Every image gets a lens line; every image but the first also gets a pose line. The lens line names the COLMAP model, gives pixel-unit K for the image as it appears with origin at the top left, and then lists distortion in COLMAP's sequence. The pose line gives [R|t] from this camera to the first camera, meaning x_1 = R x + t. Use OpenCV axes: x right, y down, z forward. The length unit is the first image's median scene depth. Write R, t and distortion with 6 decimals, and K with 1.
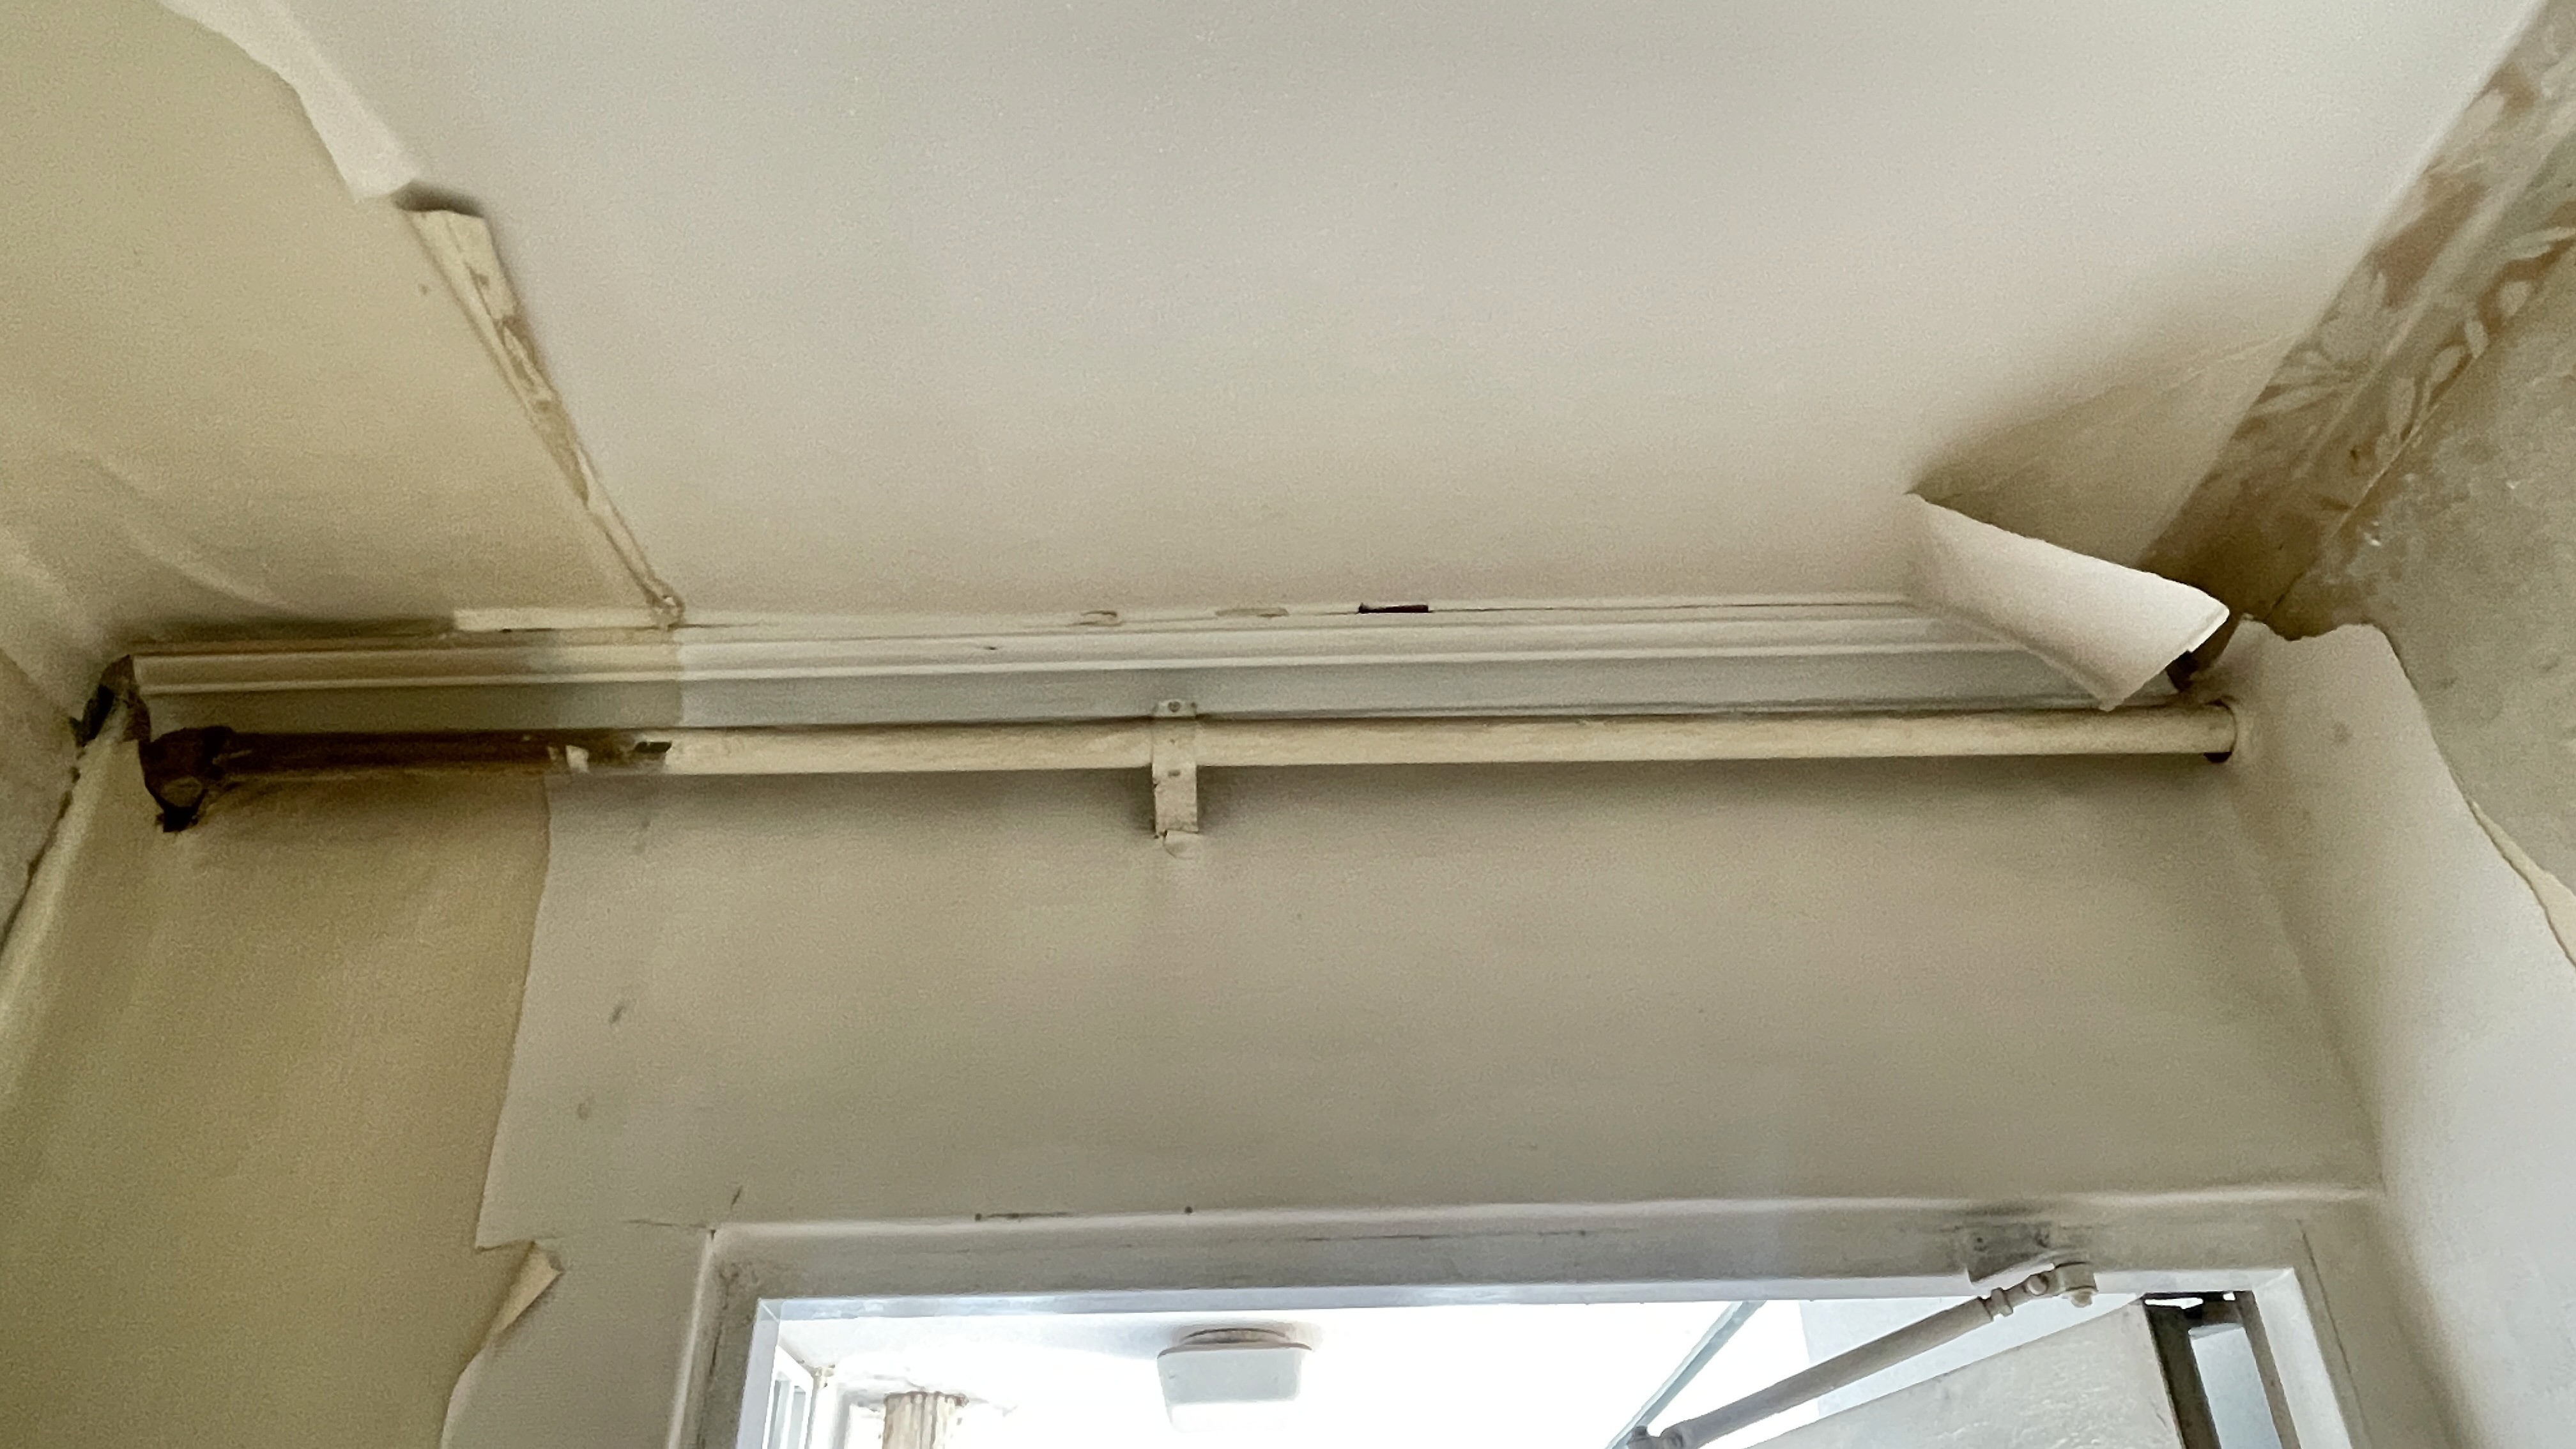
lens RADIAL K [[1709.2, 0, 1288.0], [0, 1709.2, 724.5], [0, 0, 1]] dist [-0.004407, -0.020822]
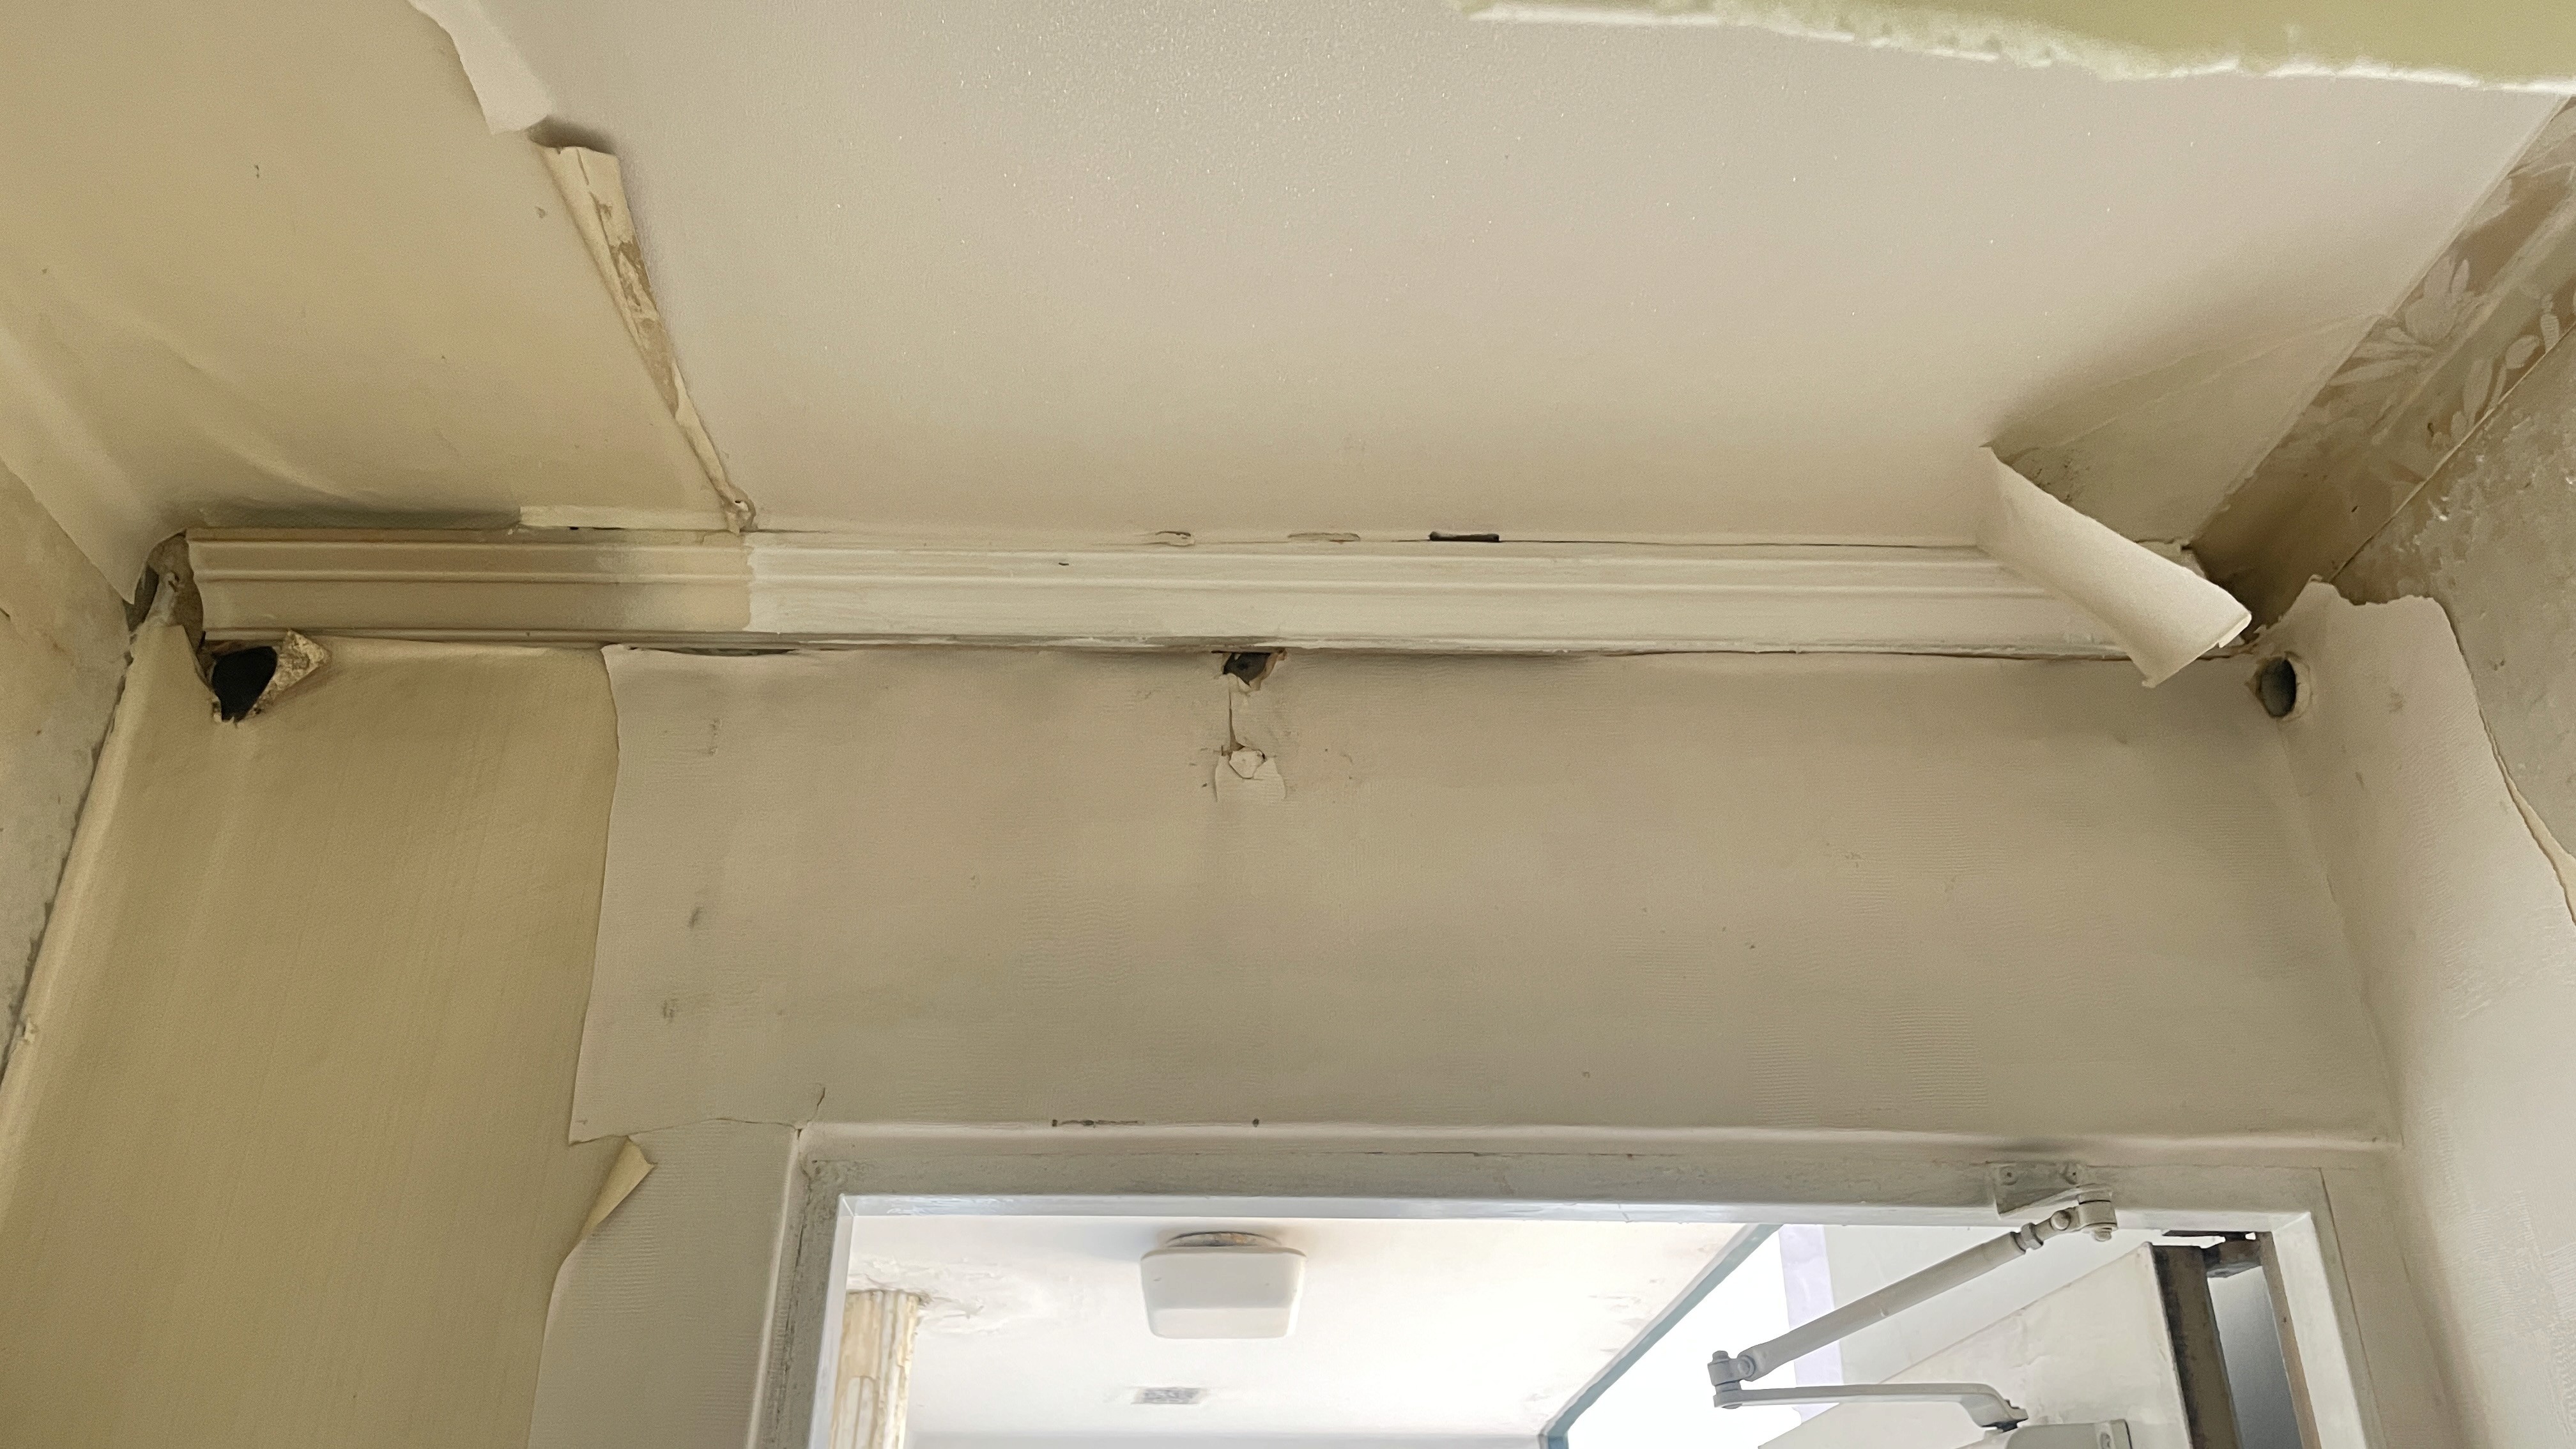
lens RADIAL K [[1953.9, 0, 1296.1], [0, 1953.9, 716.5], [0, 0, 1]] dist [0.063465, -0.108363]
pose [[0.999226, 0.034194, 0.019454, -0.061435], [-0.035684, 0.995969, 0.082292, -0.059205], [-0.016561, -0.082922, 0.996418, -0.165798]]
